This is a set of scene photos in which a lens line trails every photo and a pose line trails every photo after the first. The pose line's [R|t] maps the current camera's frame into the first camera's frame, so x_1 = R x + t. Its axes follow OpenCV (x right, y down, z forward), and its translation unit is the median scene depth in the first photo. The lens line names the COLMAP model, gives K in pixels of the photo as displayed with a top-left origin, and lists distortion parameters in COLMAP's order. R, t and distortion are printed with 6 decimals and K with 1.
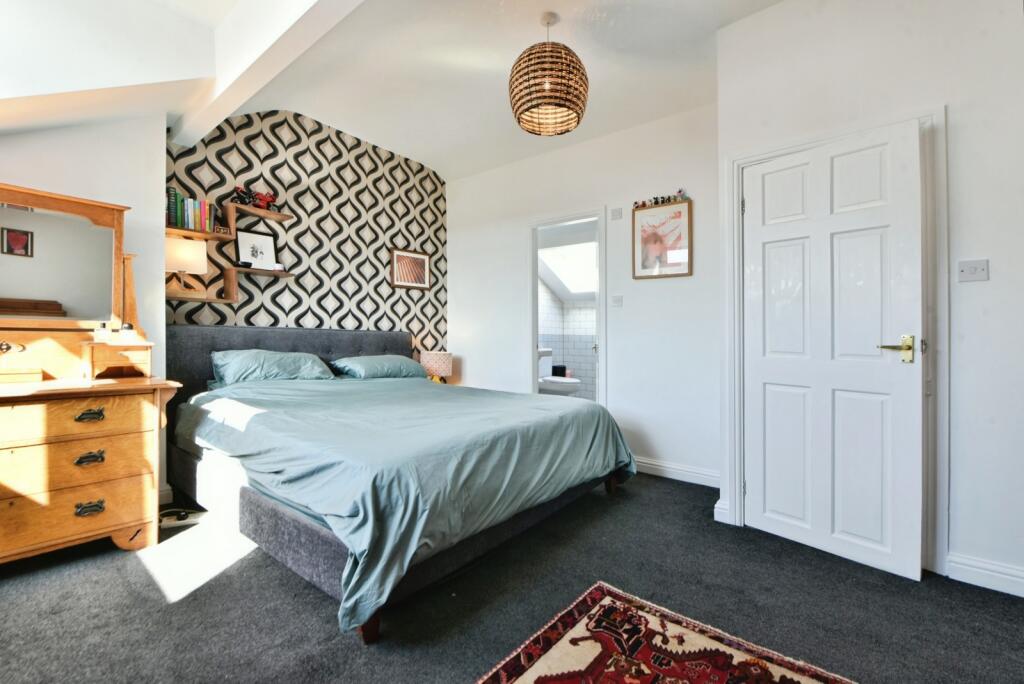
lens RADIAL K [[444.1, 0, 514.2], [0, 444.1, 337.9], [0, 0, 1]] dist [-0.003956, -0.000118]
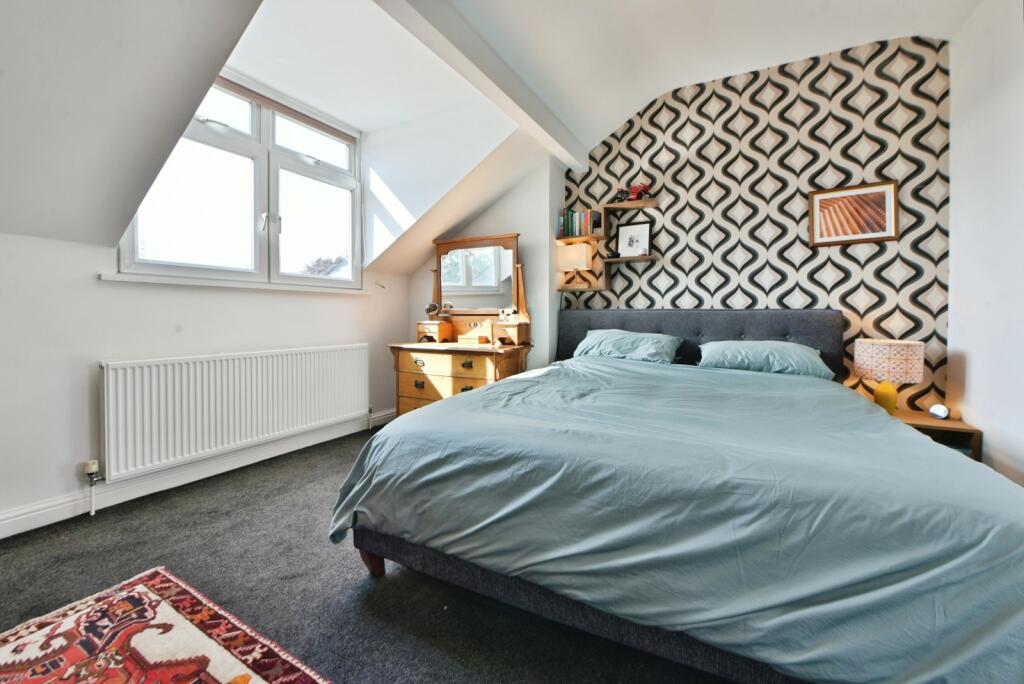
lens RADIAL K [[406.2, 0, 524.9], [0, 406.2, 329.6], [0, 0, 1]] dist [-0.002427, -0.000905]
pose [[0.183822, 0.017898, -0.982797, 0.331575], [0.002354, 0.999823, 0.018648, 0.005508], [0.982957, -0.005741, 0.183747, 0.494895]]
